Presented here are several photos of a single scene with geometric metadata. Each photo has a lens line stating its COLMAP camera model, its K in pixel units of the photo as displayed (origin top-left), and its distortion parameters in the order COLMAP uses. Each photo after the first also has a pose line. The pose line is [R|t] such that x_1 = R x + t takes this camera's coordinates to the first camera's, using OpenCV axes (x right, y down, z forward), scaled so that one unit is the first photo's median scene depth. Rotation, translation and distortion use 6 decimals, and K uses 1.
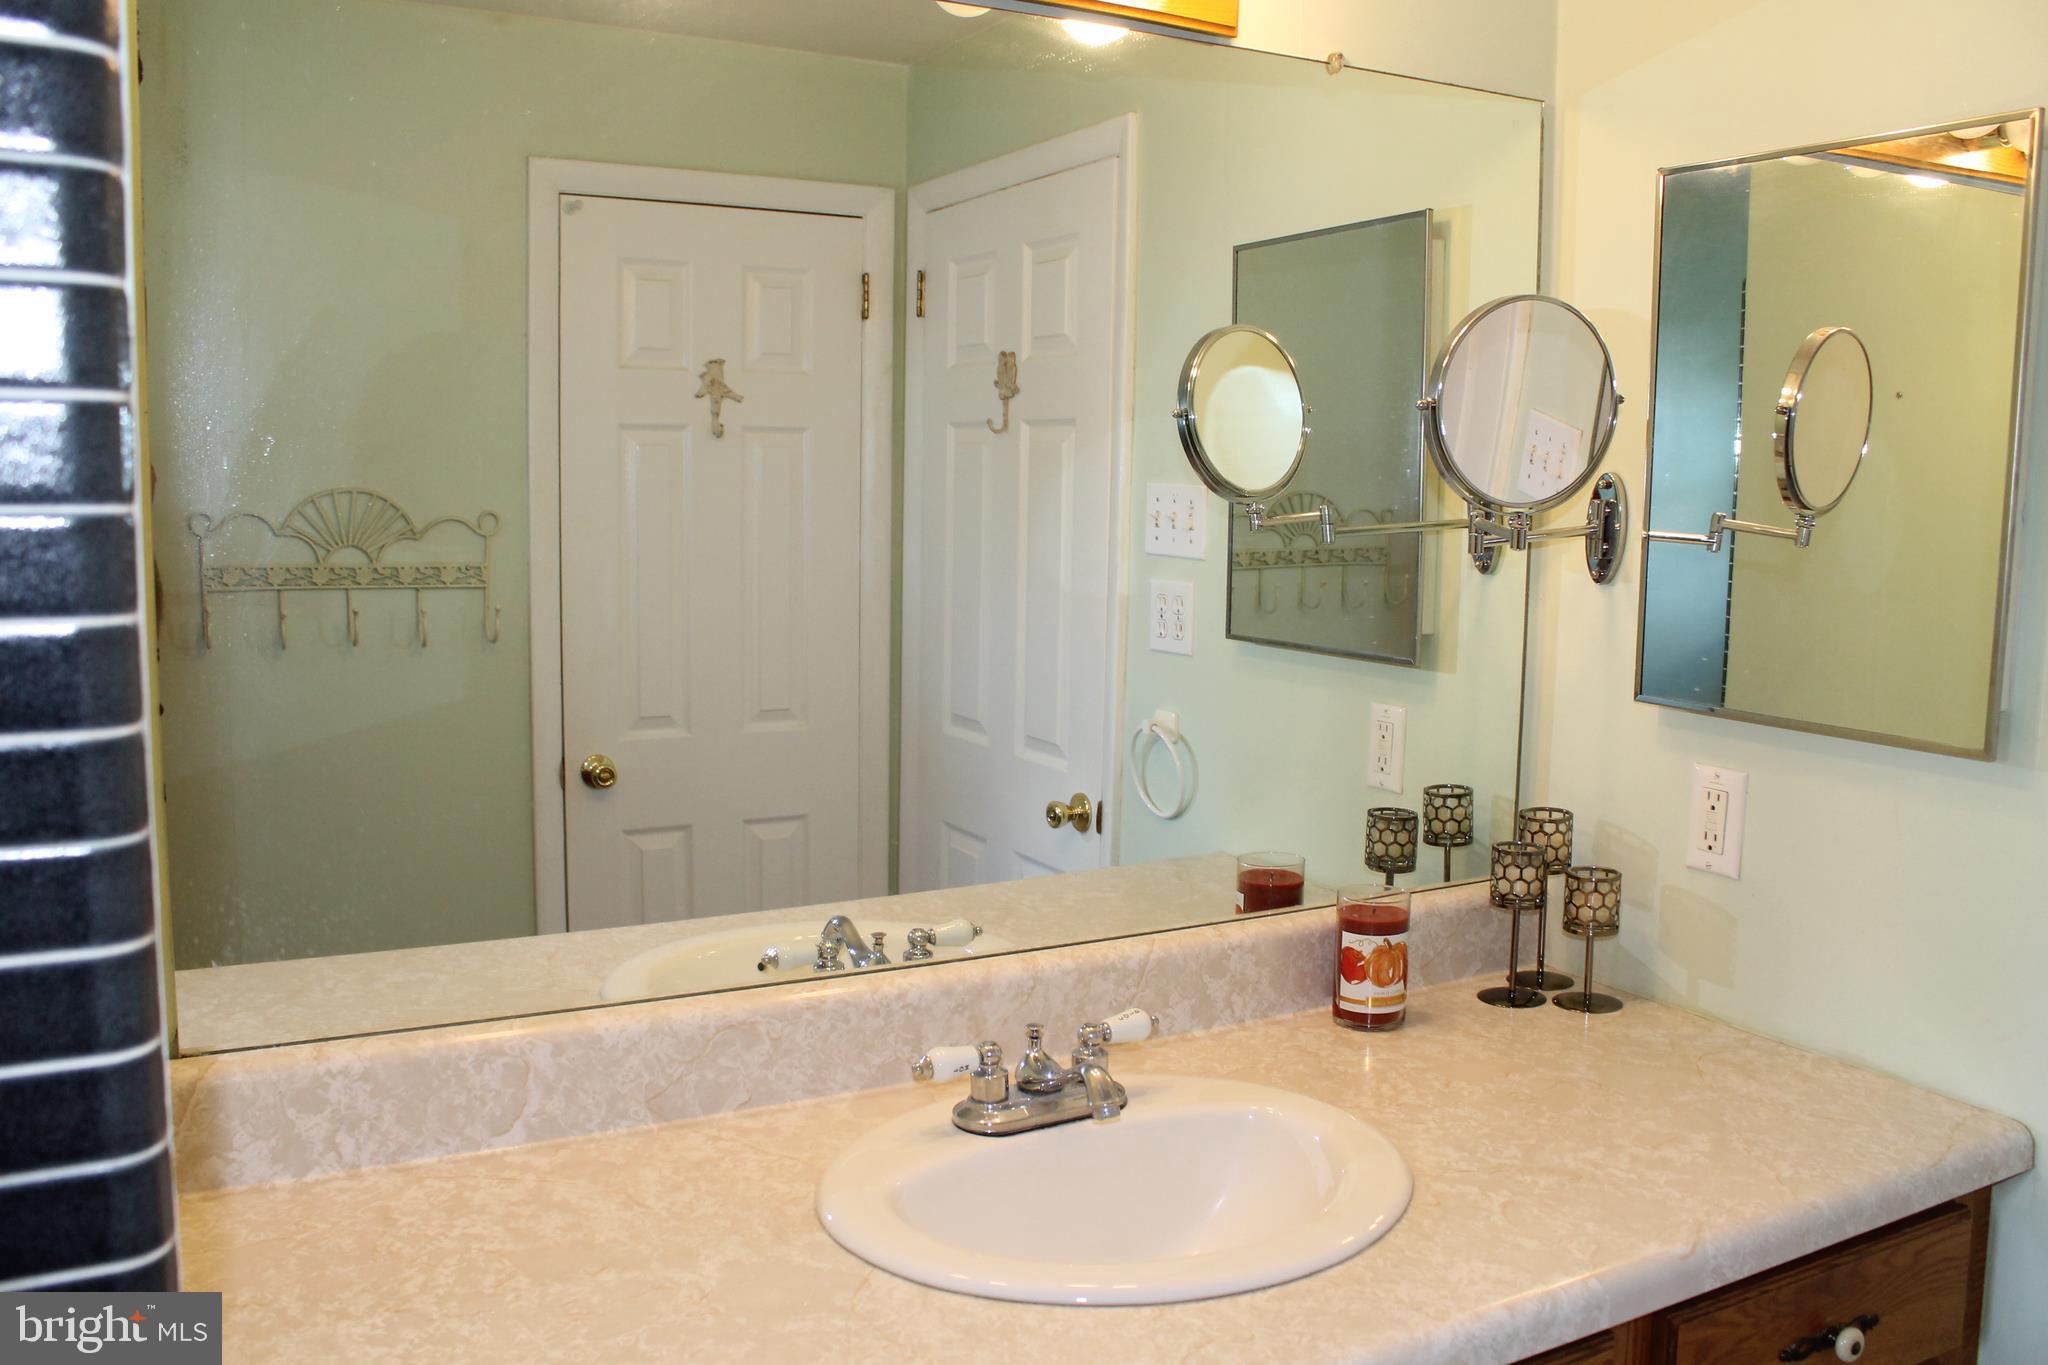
lens RADIAL K [[1720.4, 0, 1032.1], [0, 1720.4, 677.4], [0, 0, 1]] dist [-0.173317, 0.153874]
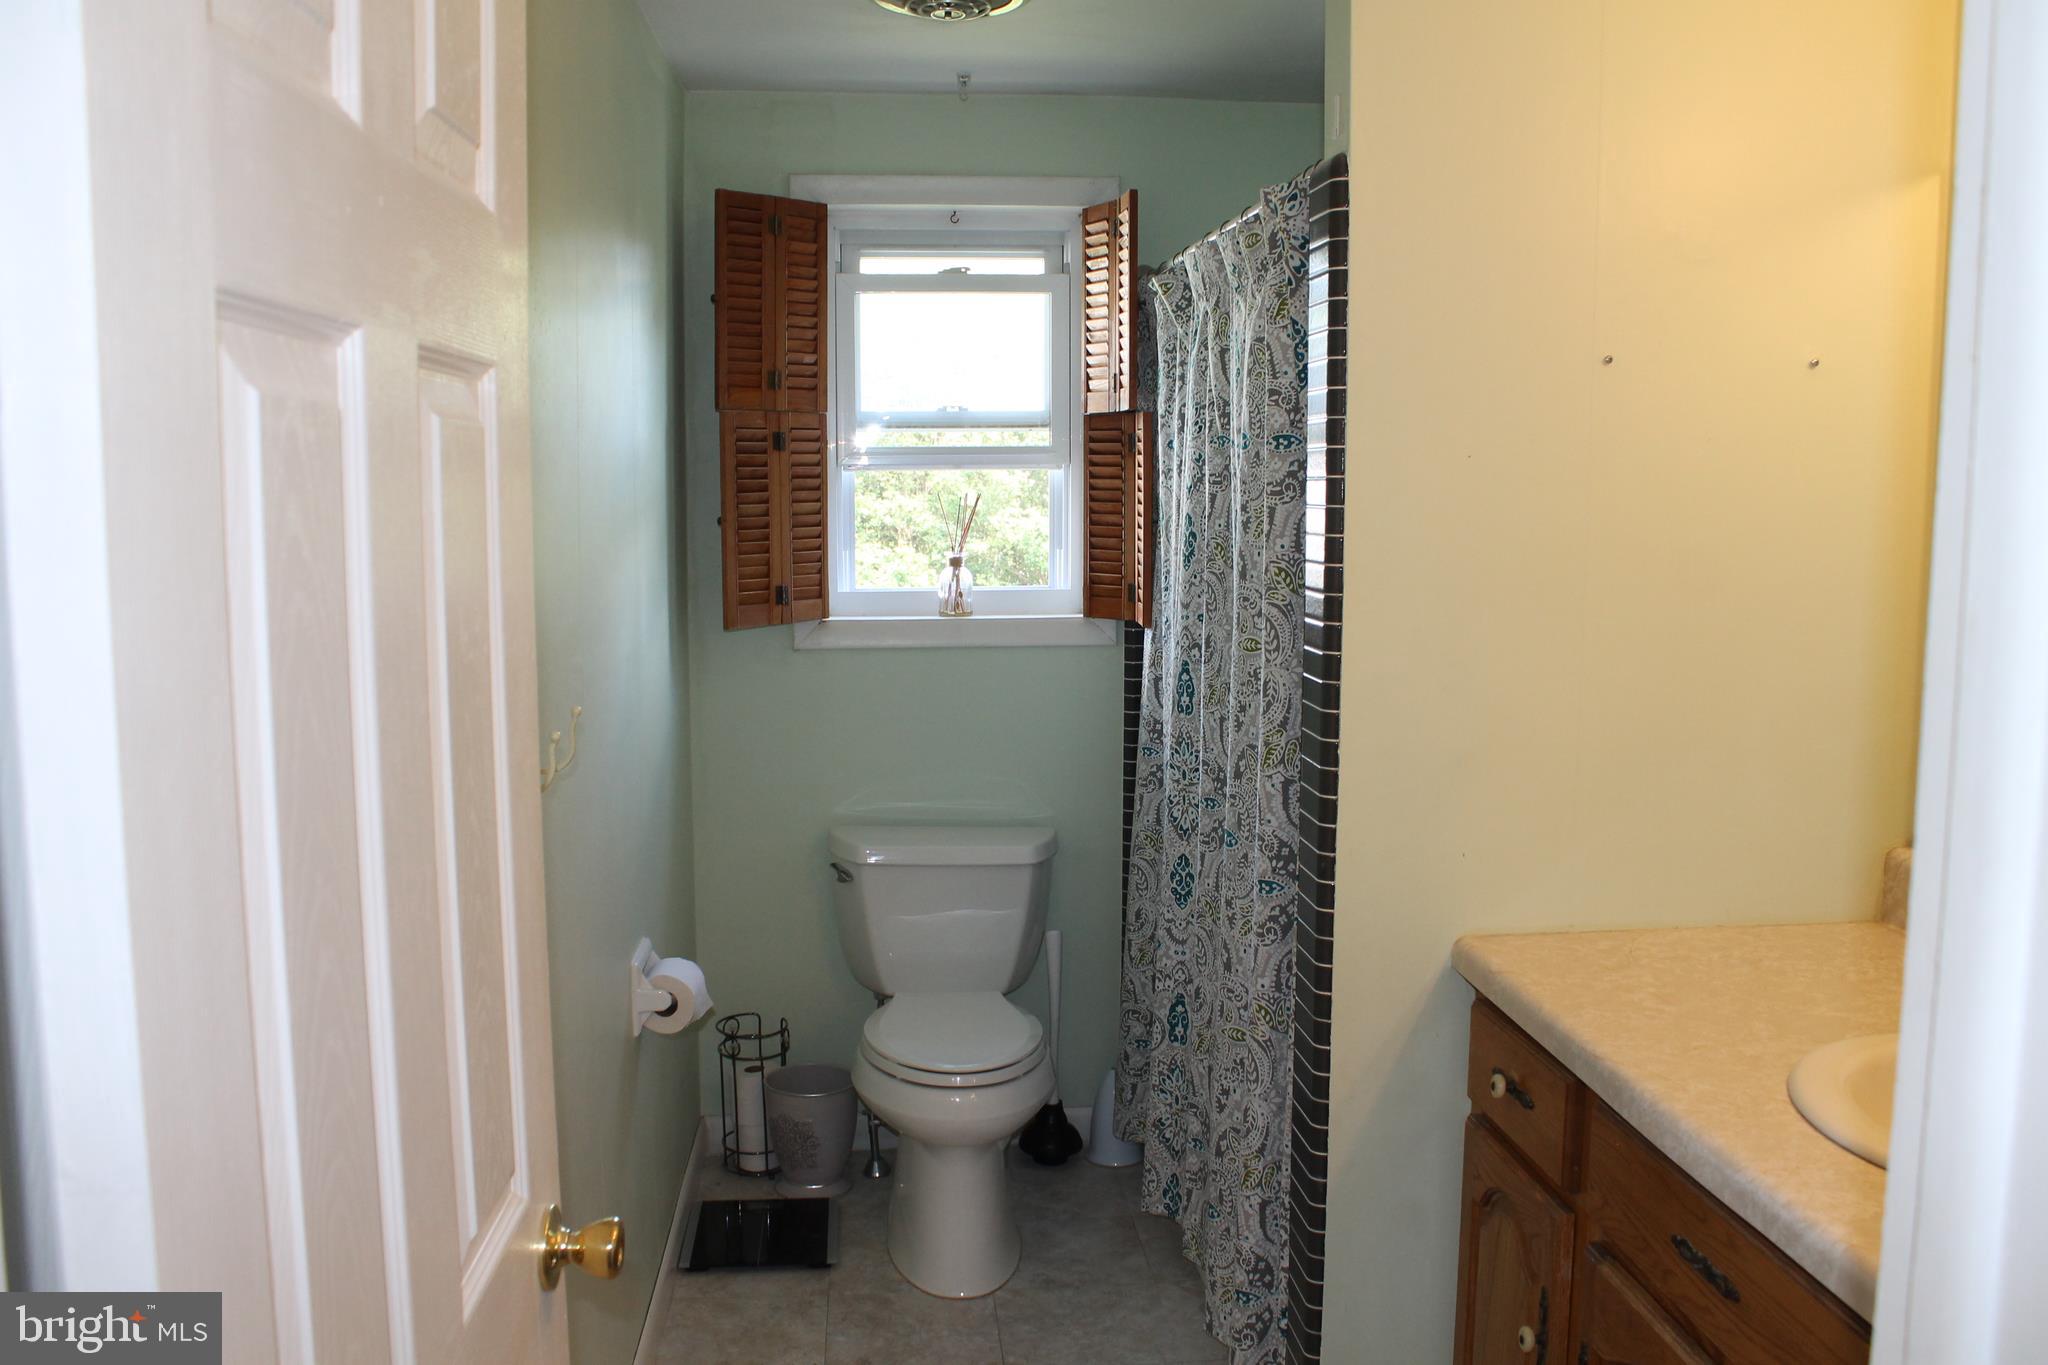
lens RADIAL K [[1720.4, 0, 1025.3], [0, 1720.4, 676.6], [0, 0, 1]] dist [-0.173317, 0.153874]
pose [[-0.414473, 0.086381, -0.905953, 1.069291], [-0.113022, 0.982893, 0.145425, -0.067245], [0.903016, 0.162667, -0.397619, 0.636321]]
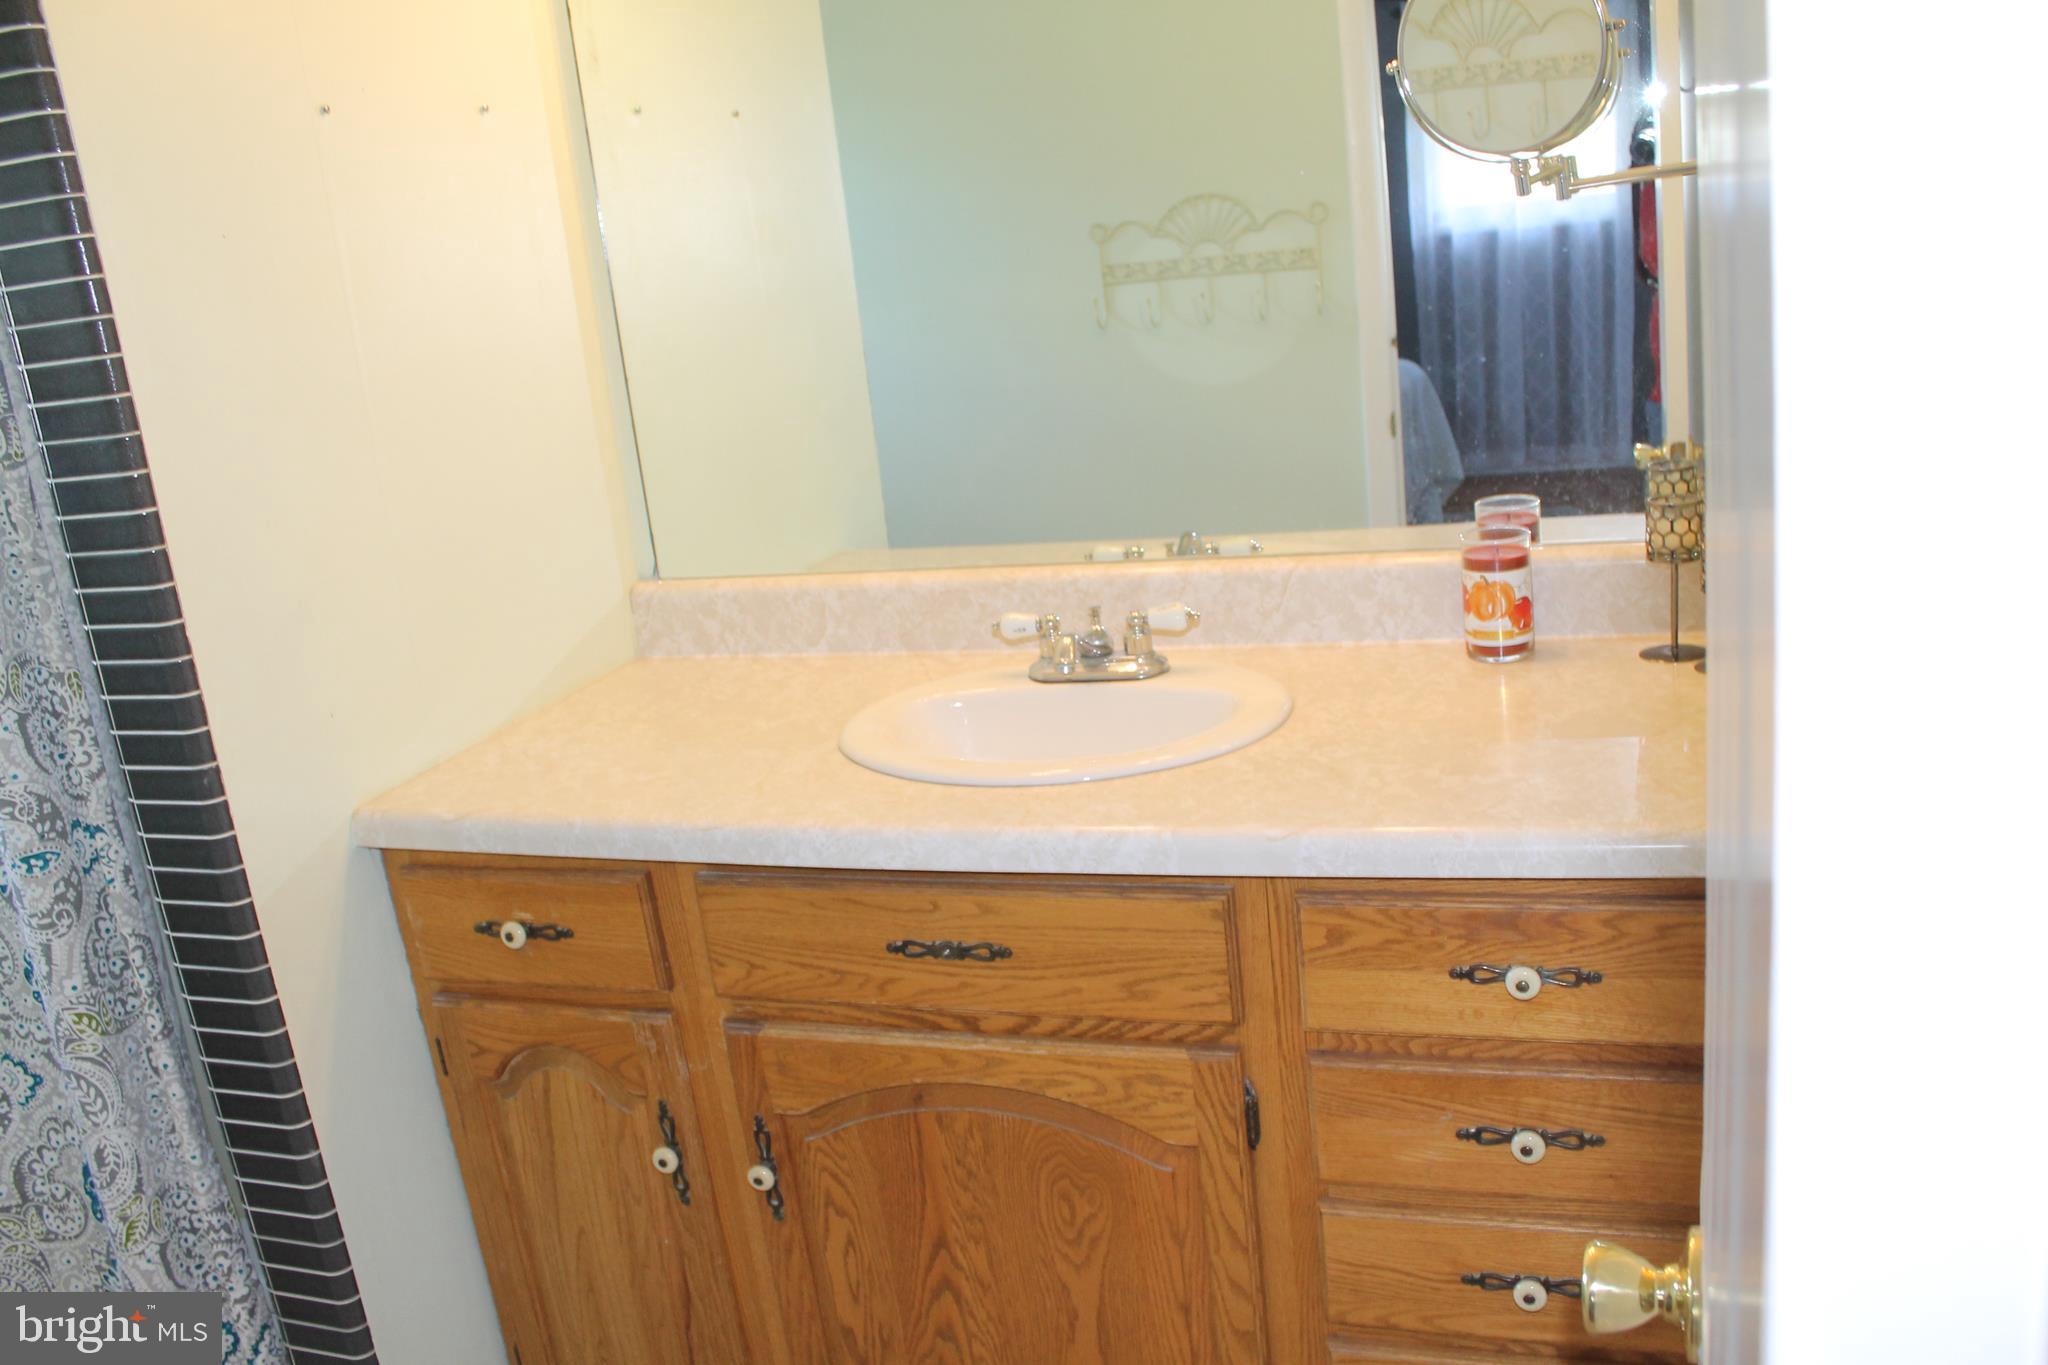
lens RADIAL K [[1720.4, 0, 1033.2], [0, 1720.4, 679.4], [0, 0, 1]] dist [-0.173317, 0.153874]
pose [[0.656201, 0.114270, -0.745883, 0.858528], [0.034112, 0.982965, 0.180602, 0.016504], [0.753814, -0.143955, 0.641125, 0.098933]]
